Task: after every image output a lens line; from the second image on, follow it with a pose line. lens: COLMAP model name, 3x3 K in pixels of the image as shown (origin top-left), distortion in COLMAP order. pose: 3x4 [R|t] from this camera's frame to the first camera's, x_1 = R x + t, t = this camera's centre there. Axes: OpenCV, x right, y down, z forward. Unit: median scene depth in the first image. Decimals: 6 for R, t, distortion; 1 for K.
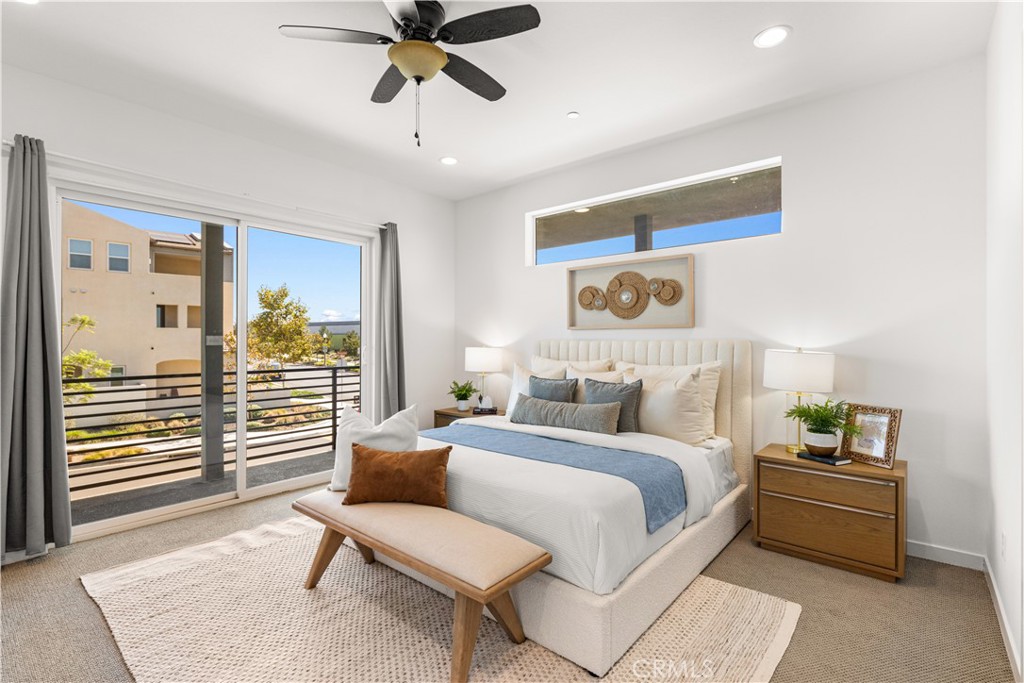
lens RADIAL K [[472.3, 0, 512.0], [0, 472.3, 341.5], [0, 0, 1]] dist [0.001271, 0.000029]
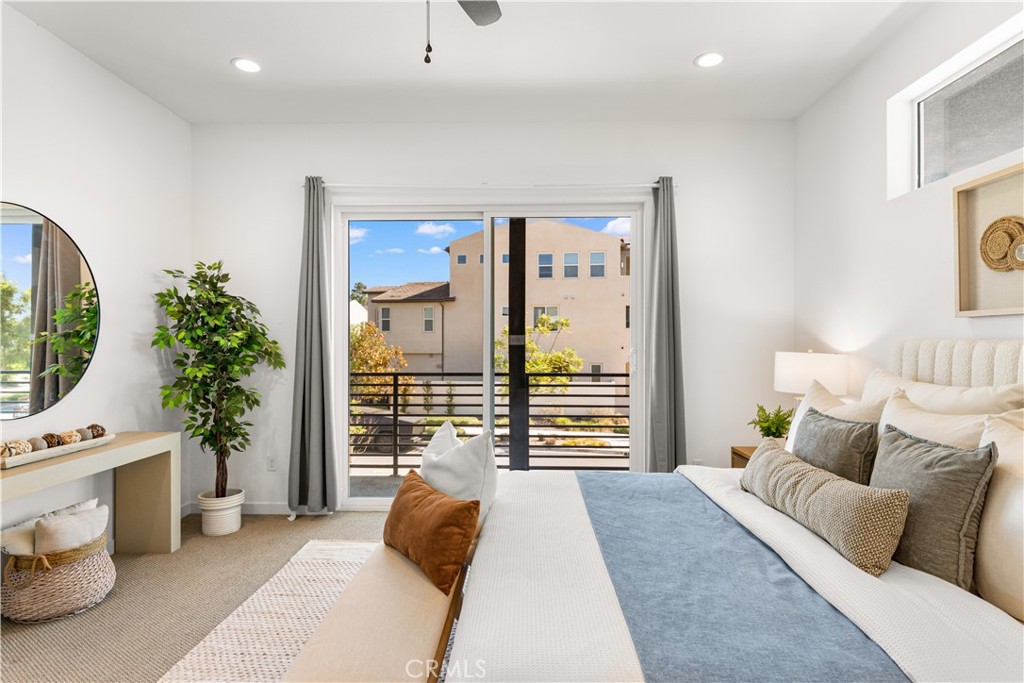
lens RADIAL K [[550.2, 0, 512.0], [0, 550.2, 341.5], [0, 0, 1]] dist [-0.002971, -0.000849]
pose [[0.621336, 0.002672, -0.783540, 0.241436], [-0.002561, 0.999996, 0.001379, -0.000566], [0.783540, 0.001150, 0.621340, 0.277376]]
